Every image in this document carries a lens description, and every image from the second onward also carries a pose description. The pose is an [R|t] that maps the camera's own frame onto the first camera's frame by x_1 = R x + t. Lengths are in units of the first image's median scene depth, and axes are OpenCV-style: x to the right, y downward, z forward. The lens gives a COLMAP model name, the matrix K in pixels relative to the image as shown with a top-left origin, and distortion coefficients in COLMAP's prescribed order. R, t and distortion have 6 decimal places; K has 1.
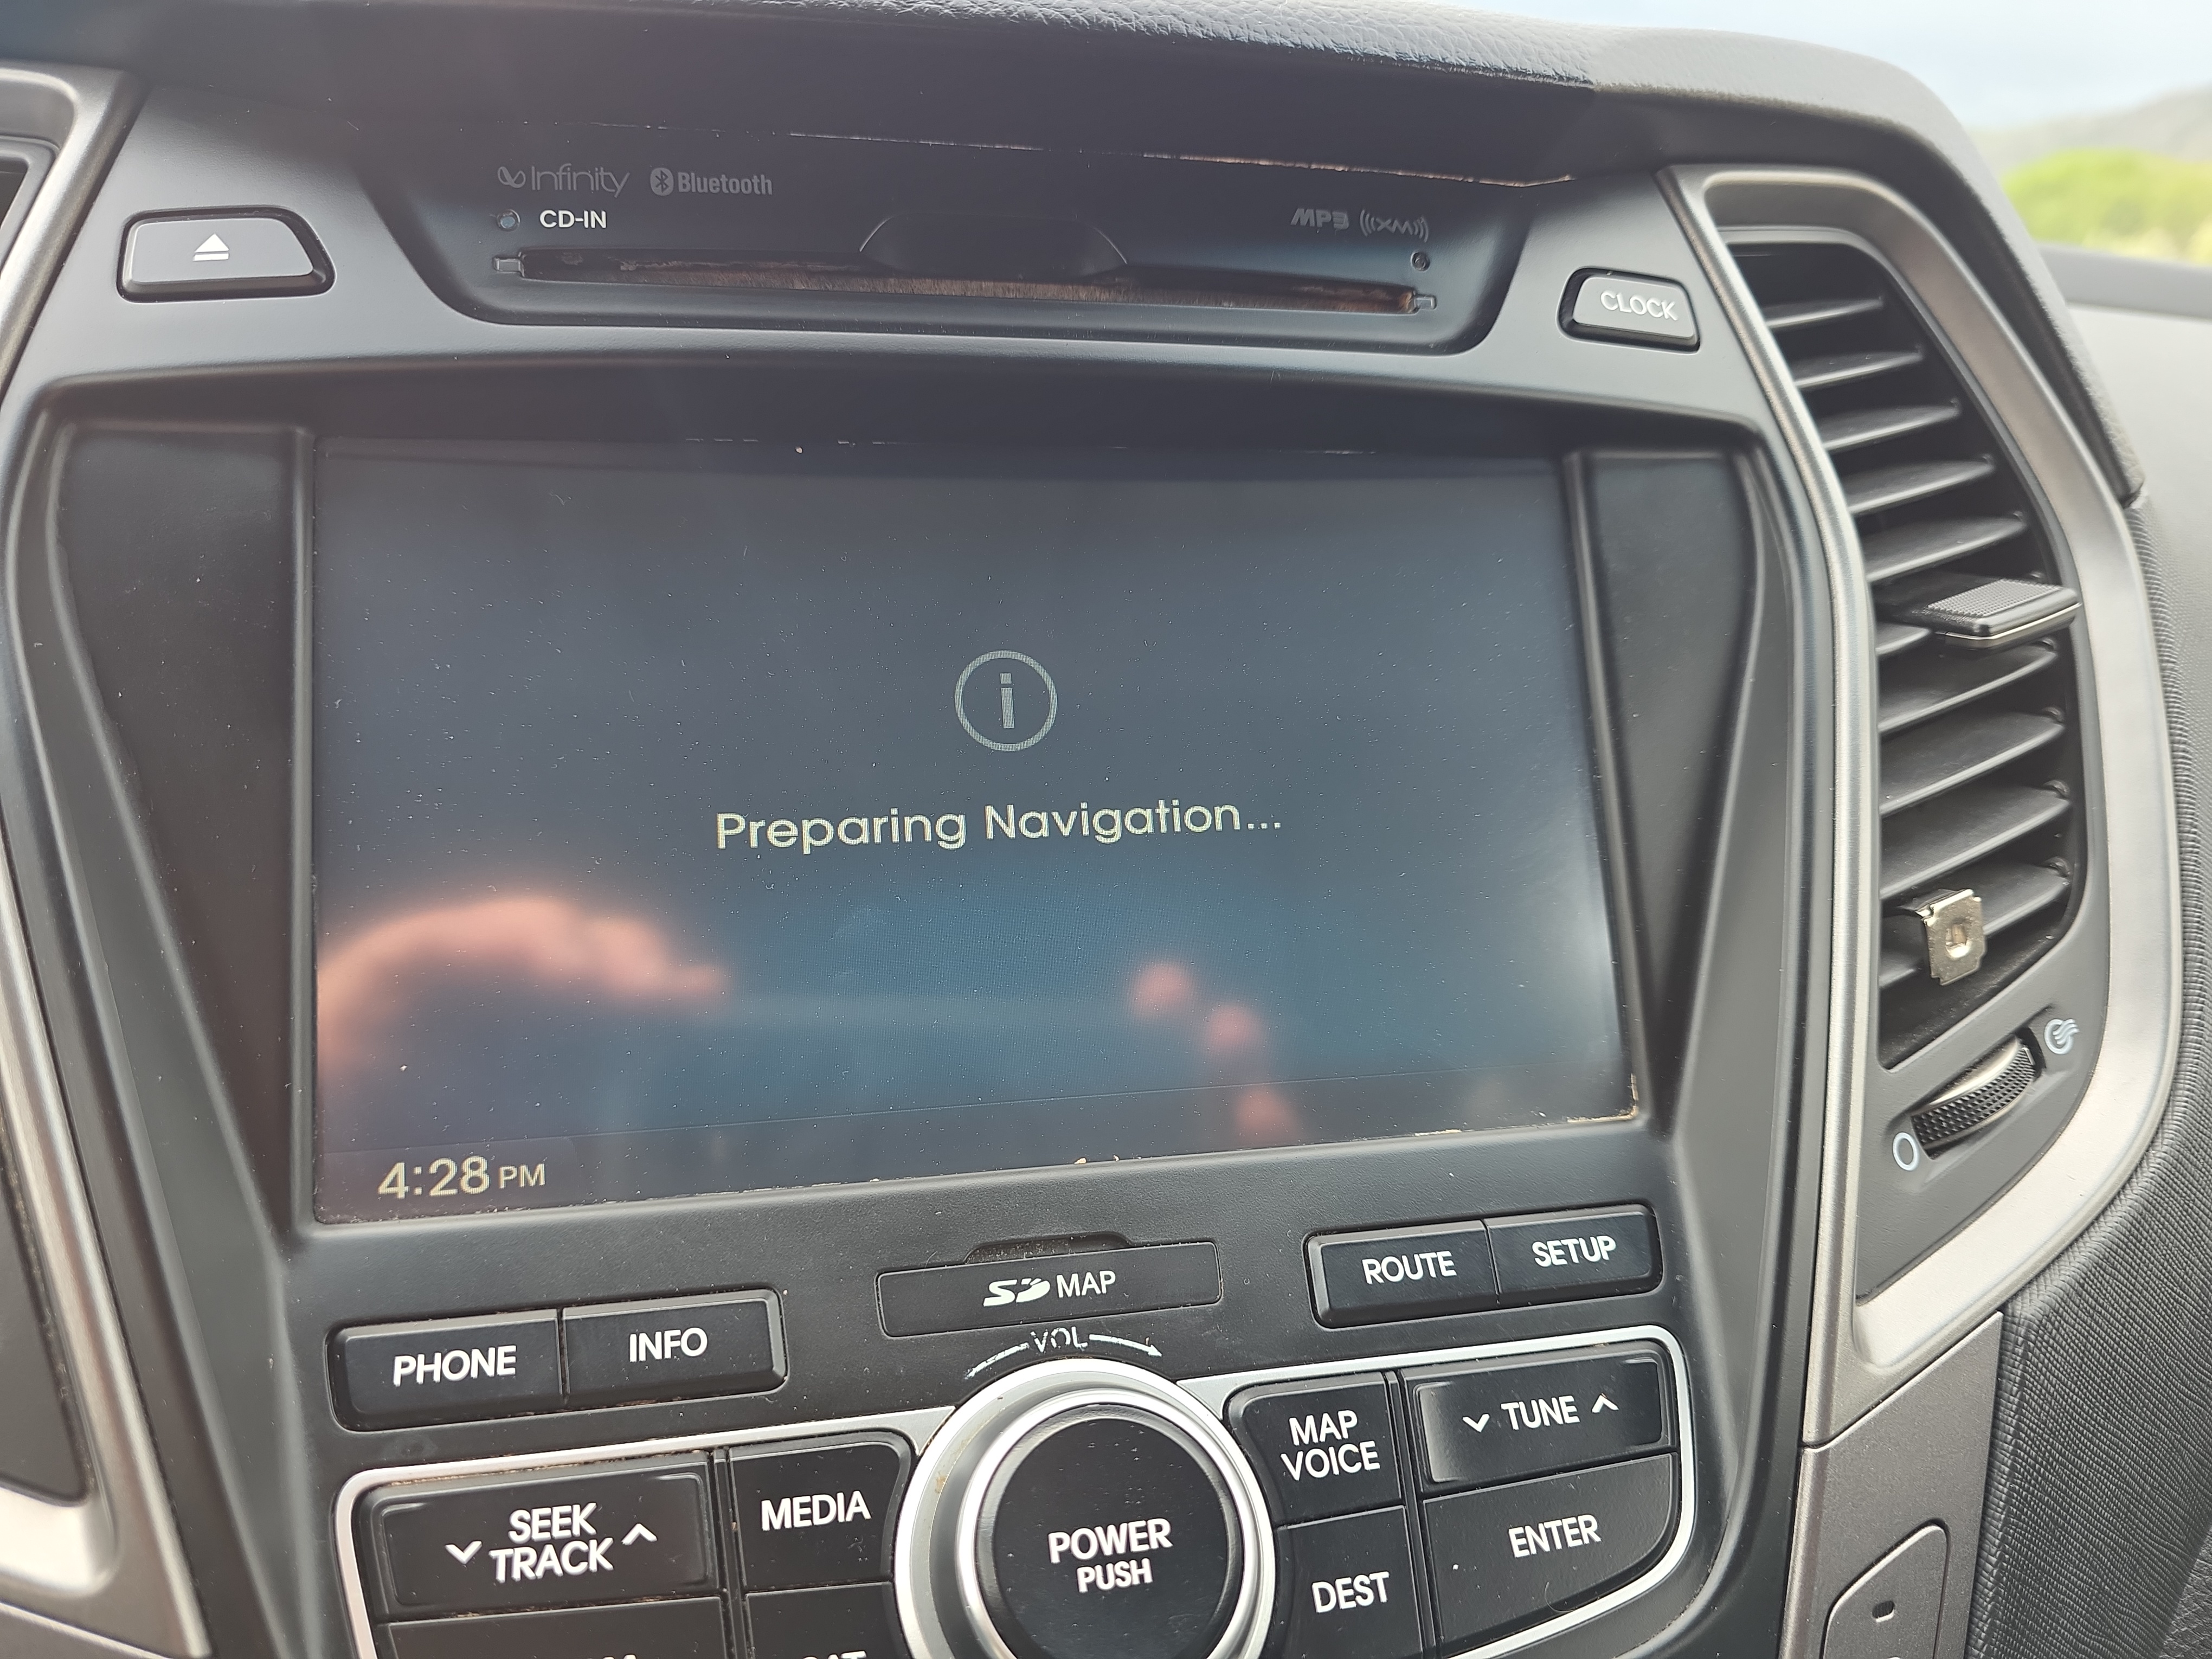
lens RADIAL K [[1487.5, 0, 1097.6], [0, 1487.5, 843.4], [0, 0, 1]] dist [0.054403, -0.064043]
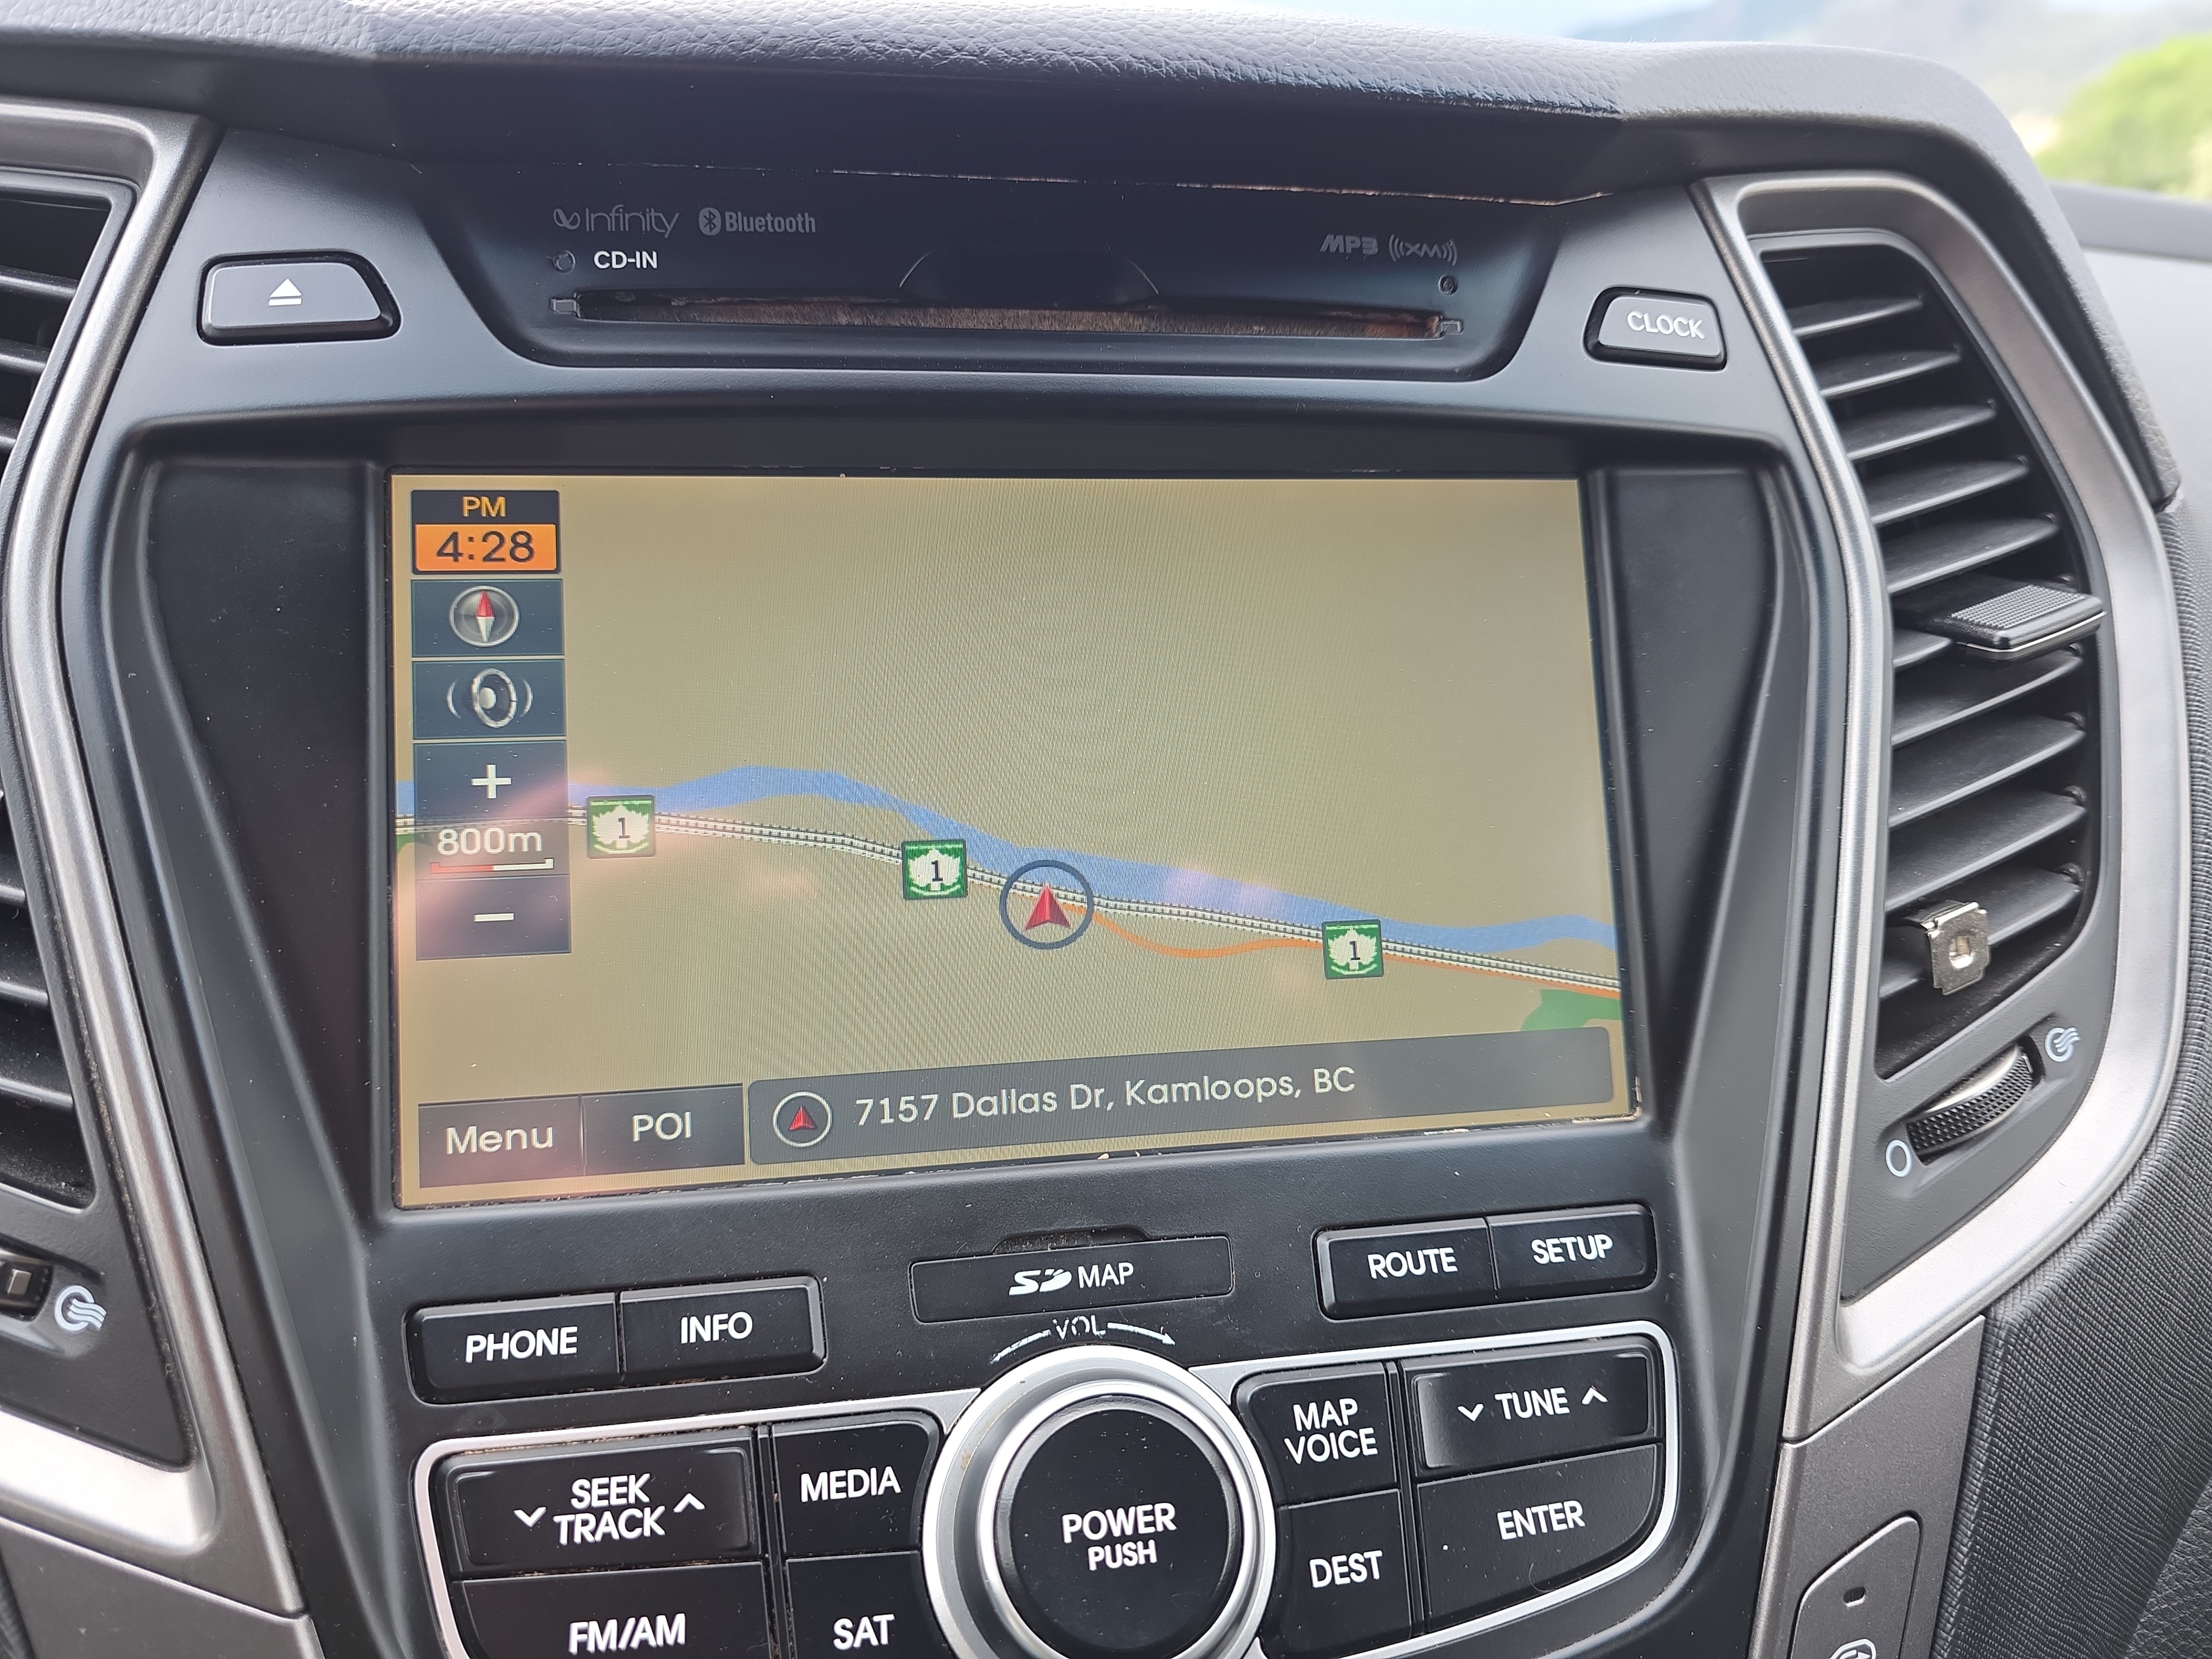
lens RADIAL K [[1487.5, 0, 1115.4], [0, 1487.5, 822.9], [0, 0, 1]] dist [0.054403, -0.064043]
pose [[0.999429, 0.011771, -0.031679, 0.027597], [-0.010293, 0.998869, 0.046412, -0.072788], [0.032190, -0.046059, 0.998420, -0.047043]]
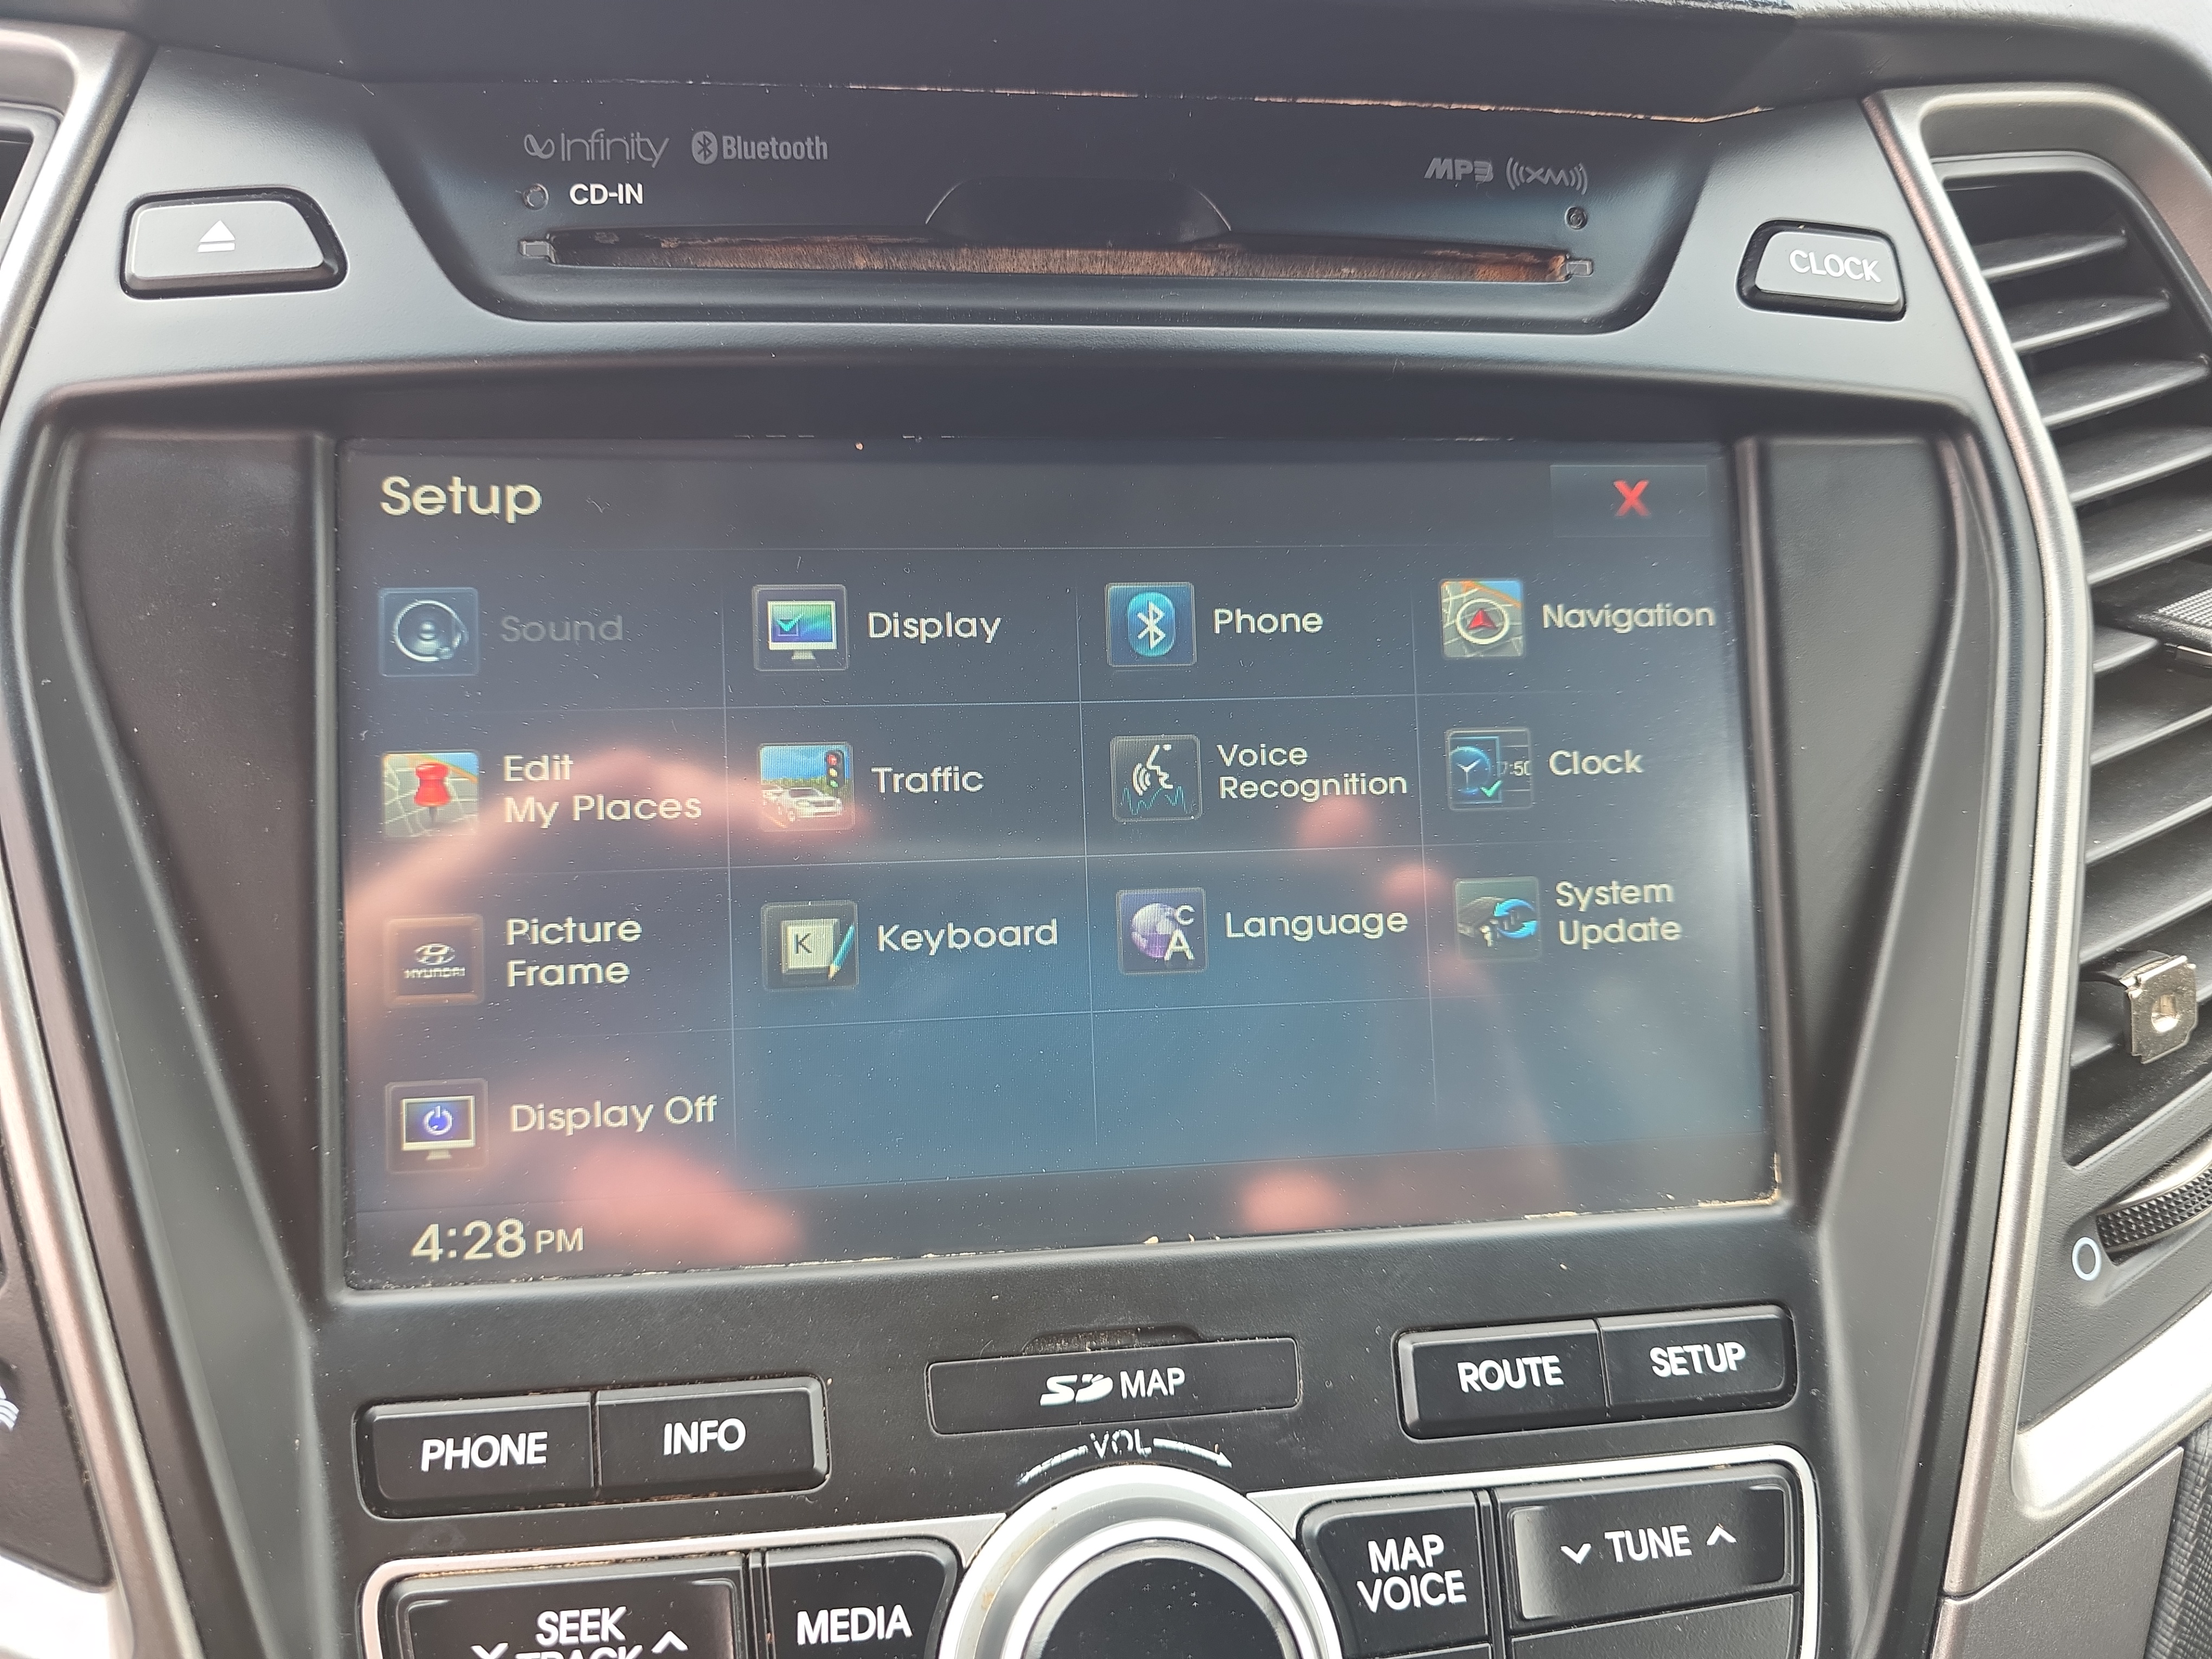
lens RADIAL K [[1487.5, 0, 1102.9], [0, 1487.5, 823.0], [0, 0, 1]] dist [0.054403, -0.064043]
pose [[0.996500, 0.027387, -0.078974, 0.024223], [-0.020479, 0.995998, 0.086995, -0.121222], [0.081040, -0.085074, 0.993073, 0.101214]]
